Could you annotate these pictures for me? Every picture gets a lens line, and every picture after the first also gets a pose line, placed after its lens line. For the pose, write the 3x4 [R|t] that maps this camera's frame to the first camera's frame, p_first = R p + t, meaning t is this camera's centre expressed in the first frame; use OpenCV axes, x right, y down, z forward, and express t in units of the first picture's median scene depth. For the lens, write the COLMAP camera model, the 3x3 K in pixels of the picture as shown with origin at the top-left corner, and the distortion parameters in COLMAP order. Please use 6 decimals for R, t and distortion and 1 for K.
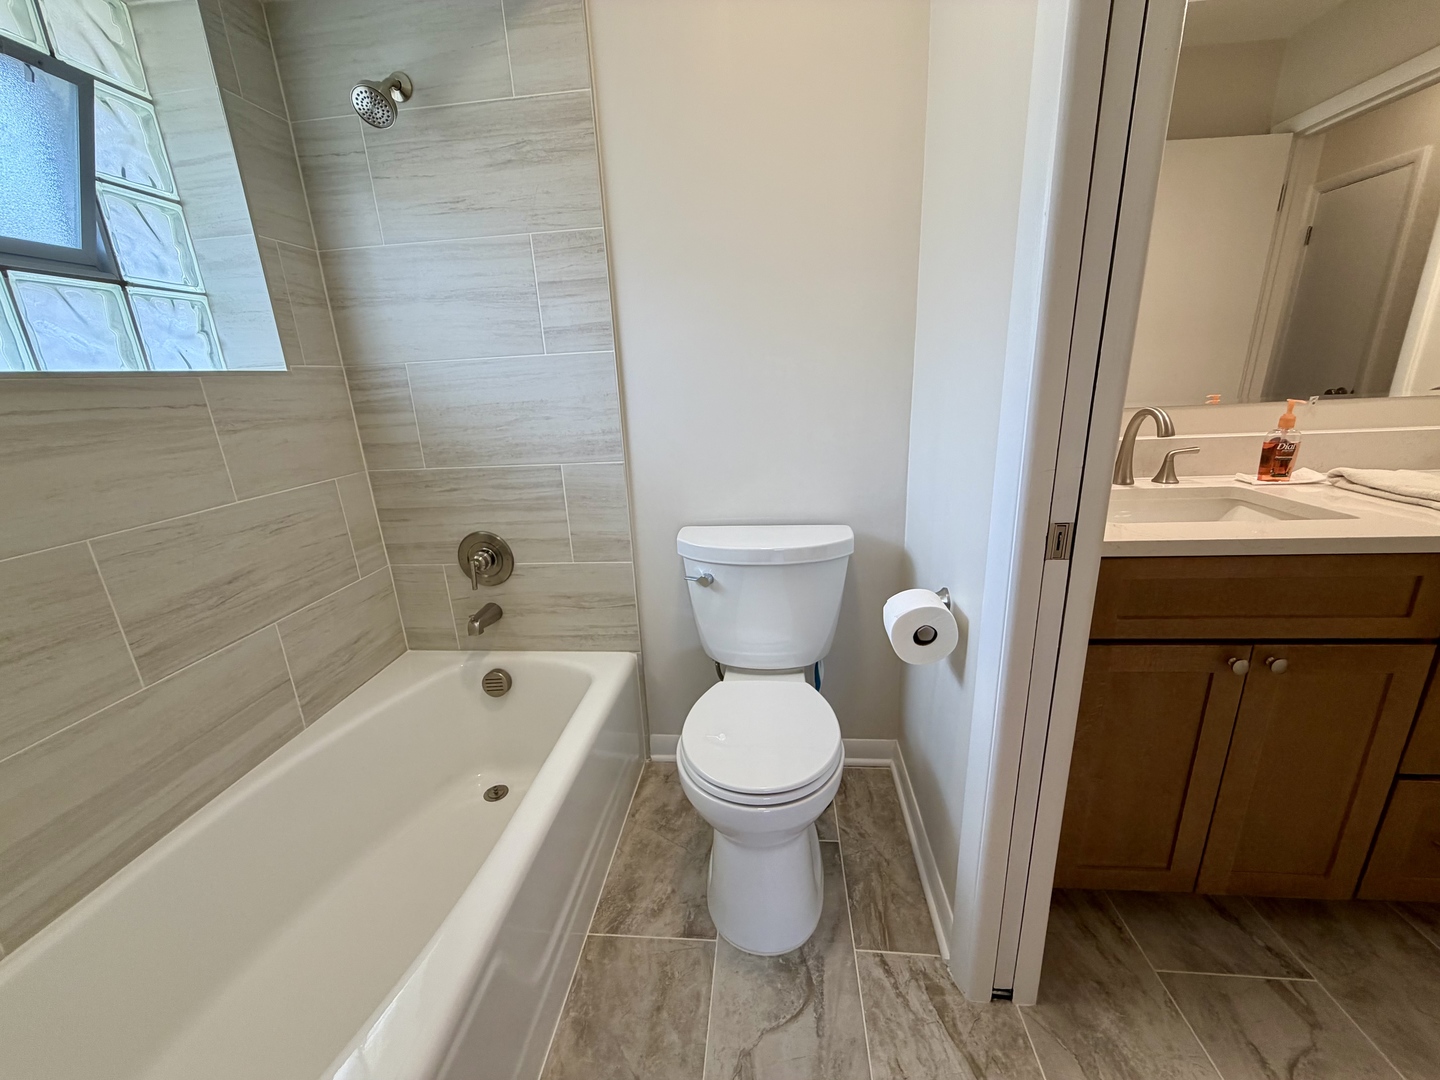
lens RADIAL K [[574.9, 0, 714.4], [0, 574.9, 537.5], [0, 0, 1]] dist [0.000201, 0.000510]
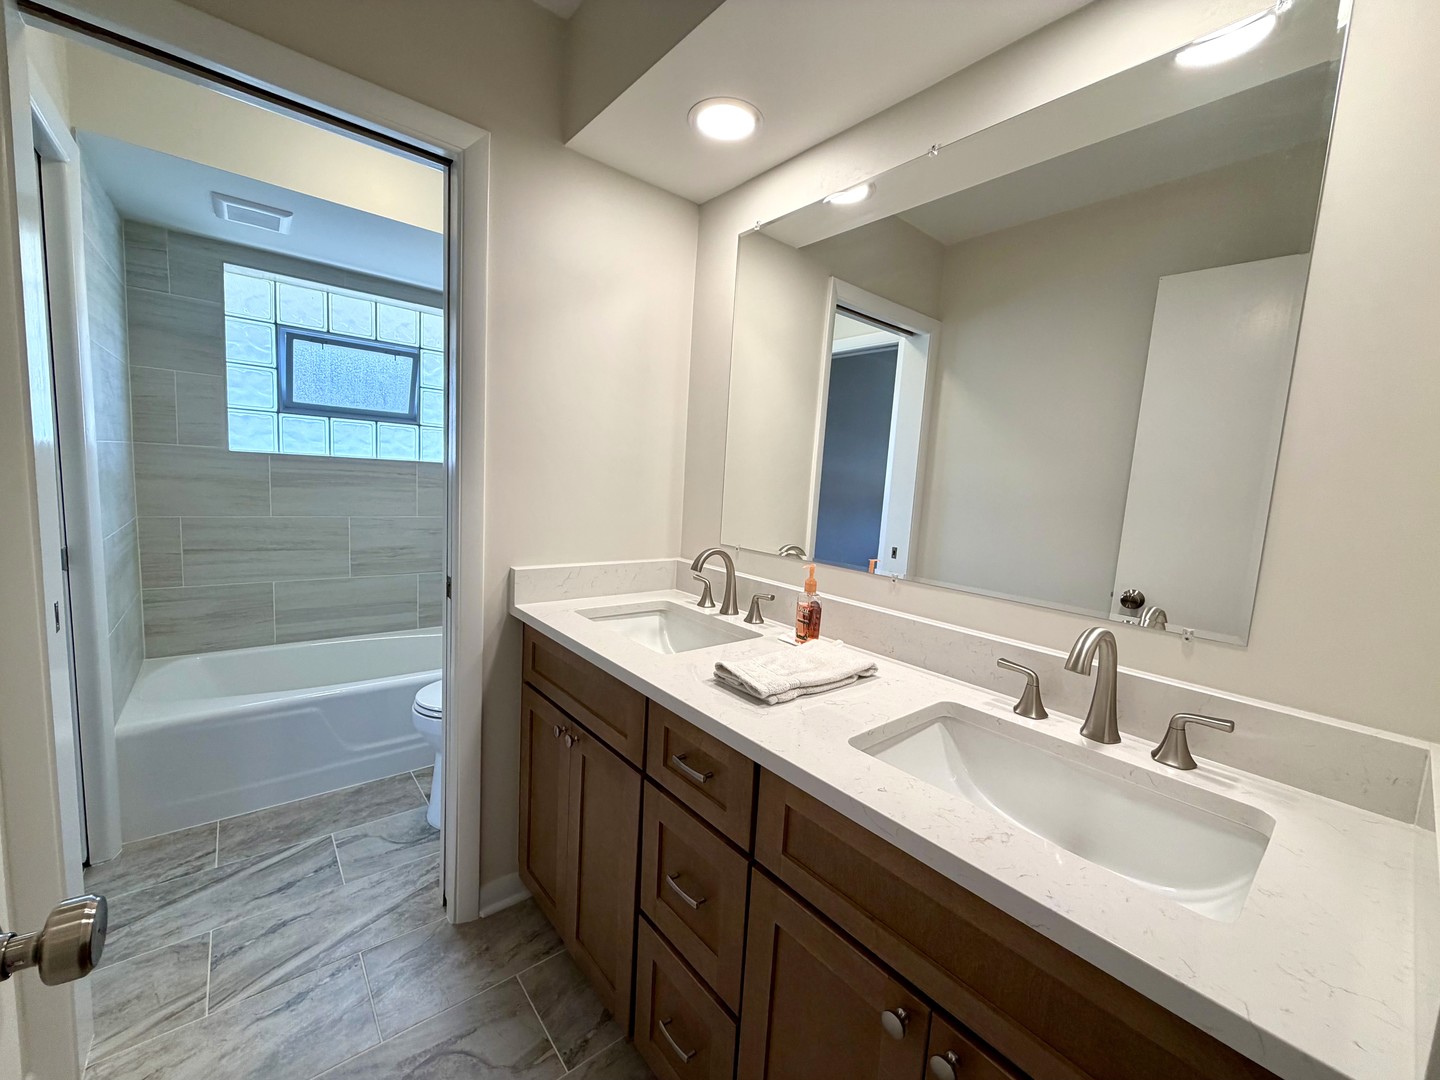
lens RADIAL K [[574.9, 0, 715.8], [0, 574.9, 543.9], [0, 0, 1]] dist [0.000201, 0.000510]
pose [[0.703839, 0.169225, -0.689908, 1.820778], [-0.285627, 0.956660, -0.056740, -0.191470], [0.650406, 0.236992, 0.721670, 0.172859]]
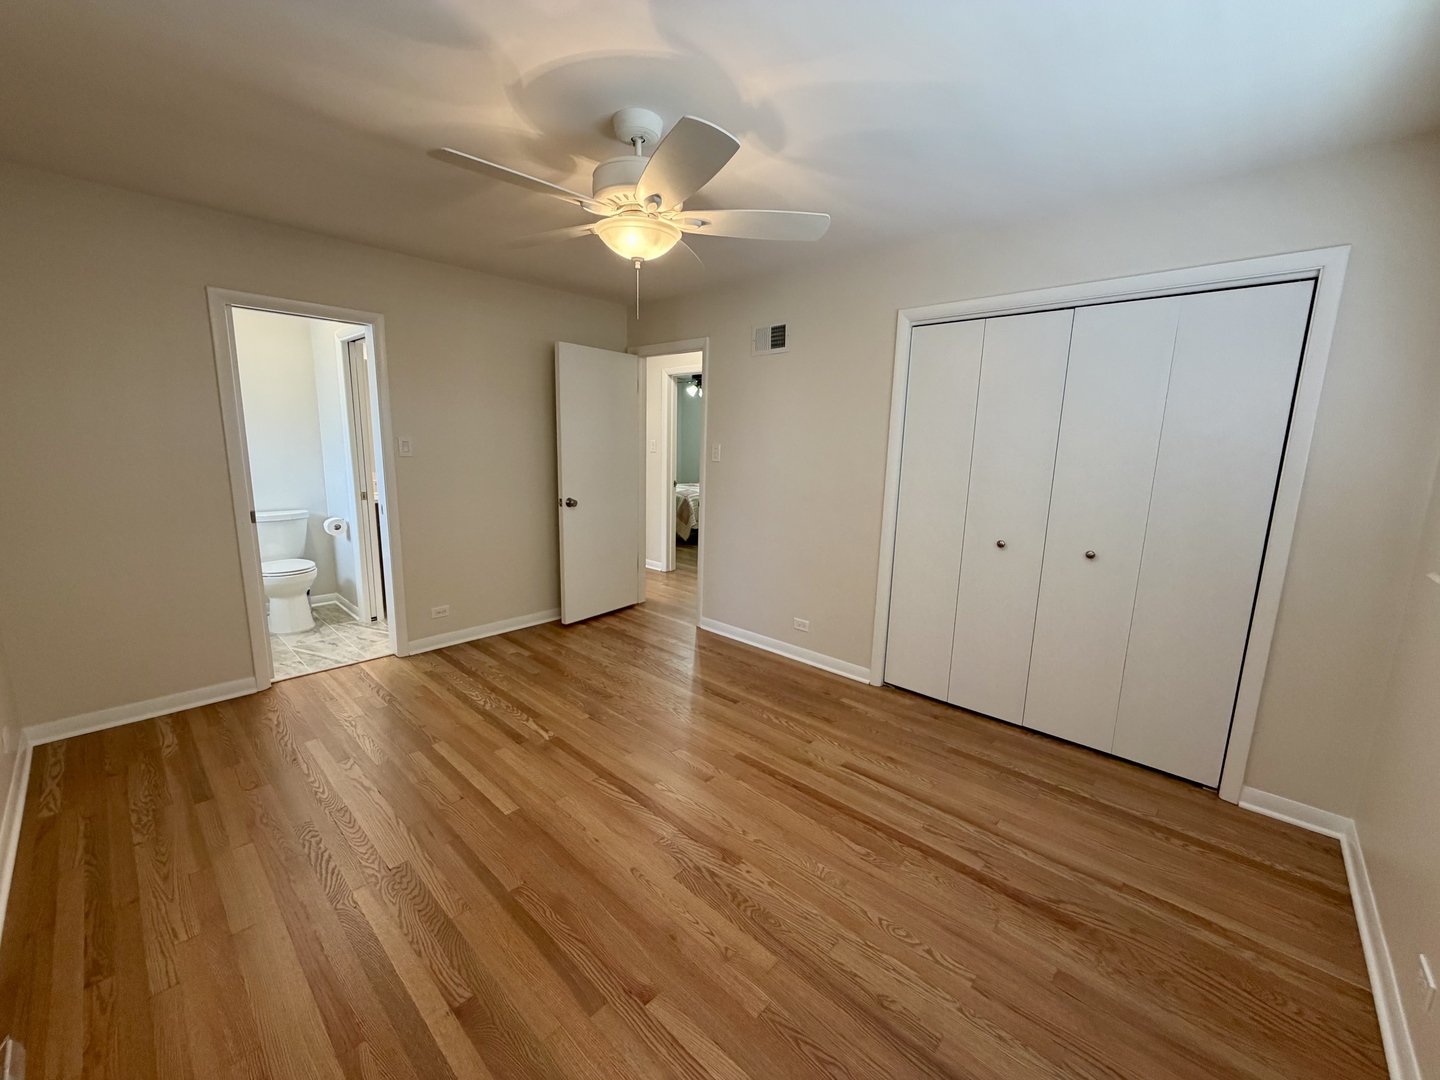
lens RADIAL K [[574.9, 0, 717.9], [0, 574.9, 538.3], [0, 0, 1]] dist [0.000201, 0.000510]
pose [[0.605999, -0.076445, 0.791783, -1.107375], [0.171103, 0.984599, -0.035894, 0.791506], [-0.776845, 0.157228, 0.609746, -3.206575]]
